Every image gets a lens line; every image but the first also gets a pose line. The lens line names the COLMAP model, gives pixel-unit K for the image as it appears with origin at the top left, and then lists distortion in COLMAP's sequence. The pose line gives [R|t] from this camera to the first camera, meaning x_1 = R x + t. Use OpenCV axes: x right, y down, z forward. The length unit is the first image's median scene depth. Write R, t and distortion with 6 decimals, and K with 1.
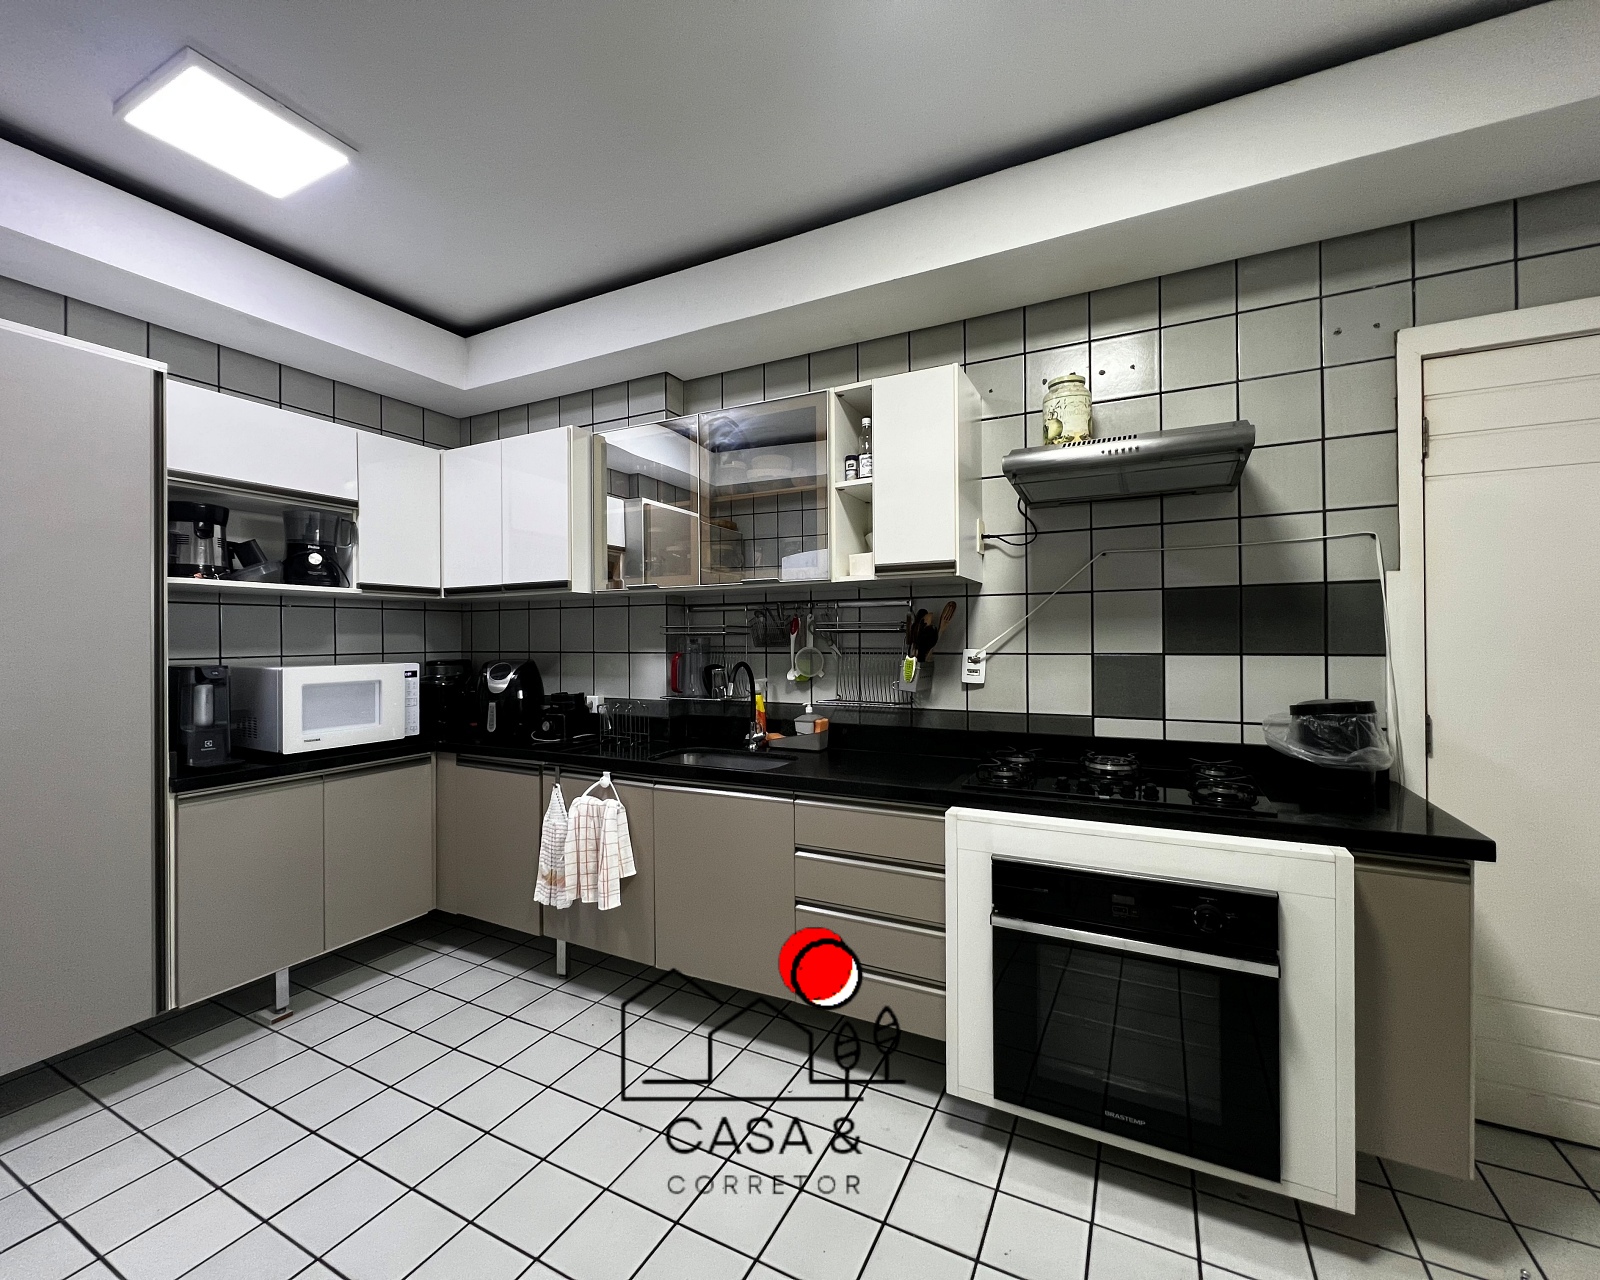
lens RADIAL K [[680.7, 0, 804.0], [0, 680.7, 638.6], [0, 0, 1]] dist [0.000860, 0.000250]
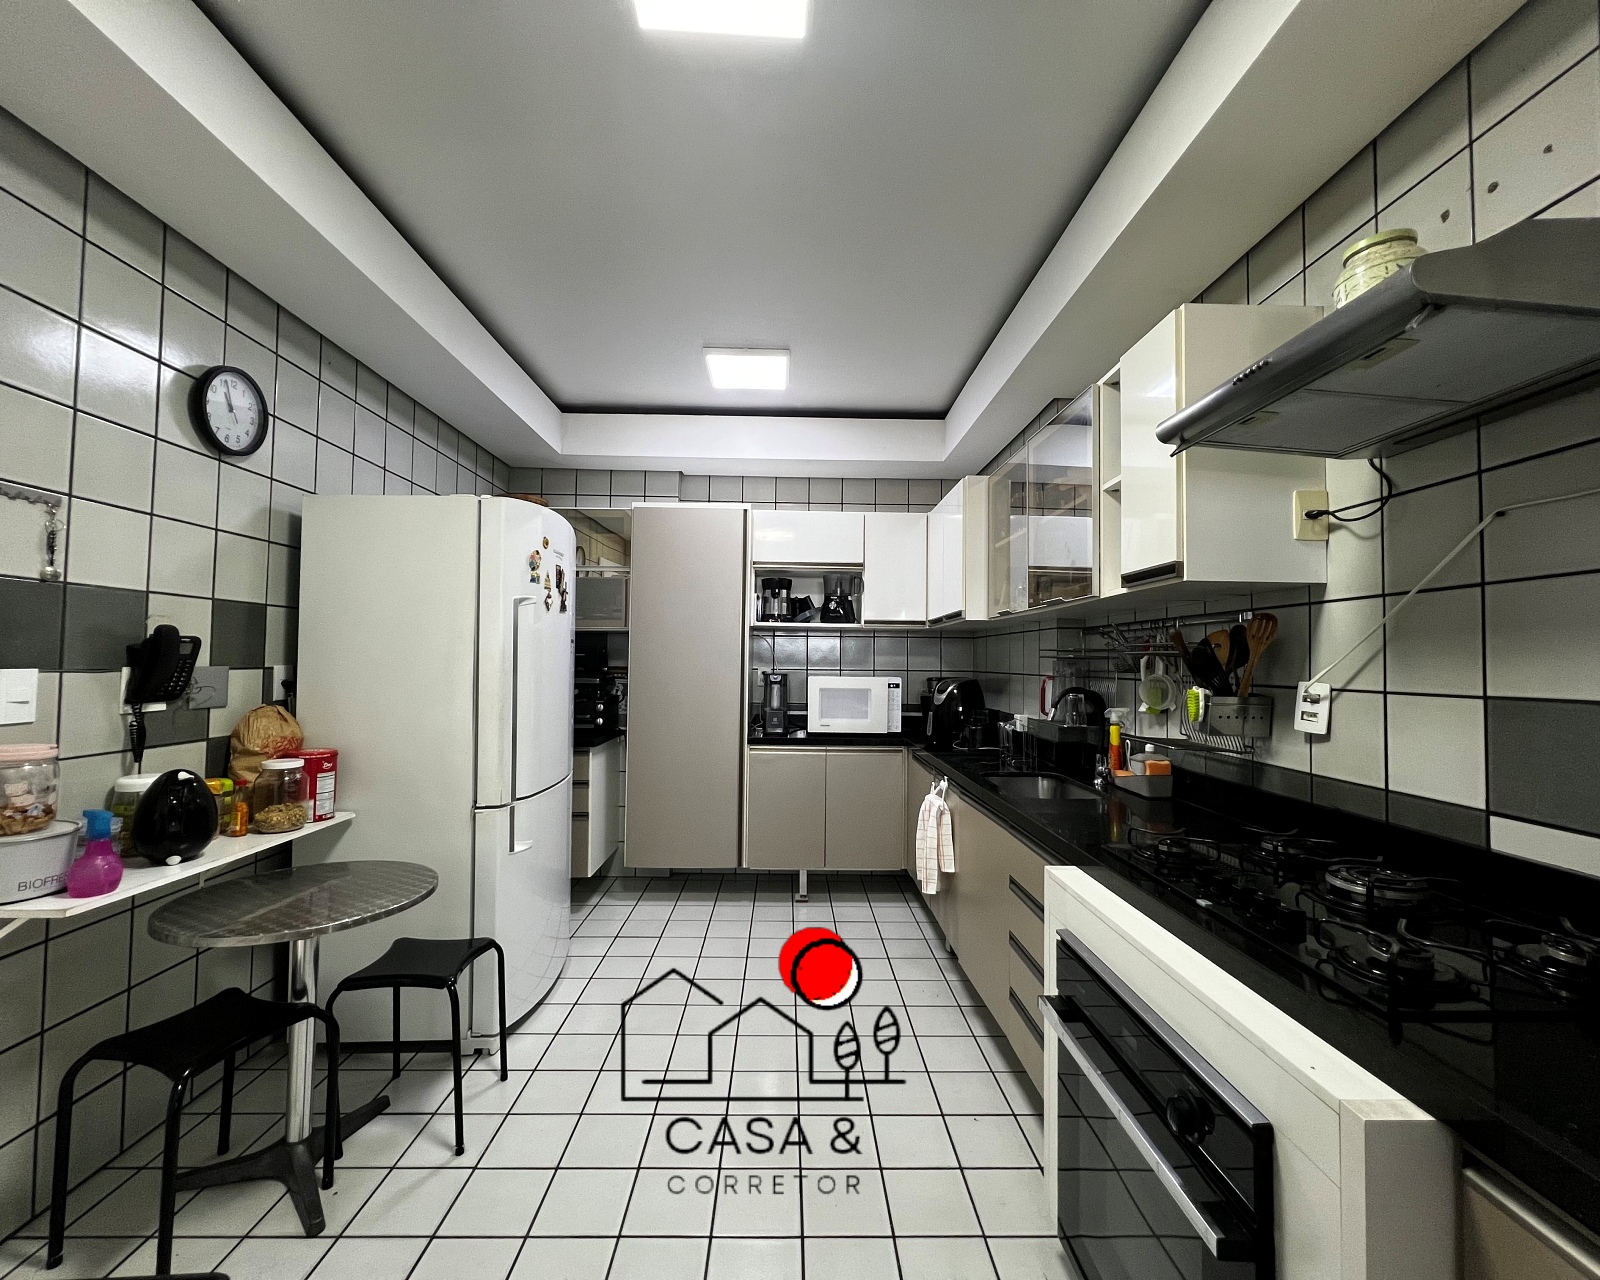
lens RADIAL K [[680.7, 0, 805.8], [0, 680.7, 637.8], [0, 0, 1]] dist [0.000860, 0.000250]
pose [[0.481479, -0.017944, -0.876274, 0.598167], [-0.015617, 0.999456, -0.029048, -0.000942], [0.876318, 0.027671, 0.480937, 0.236260]]
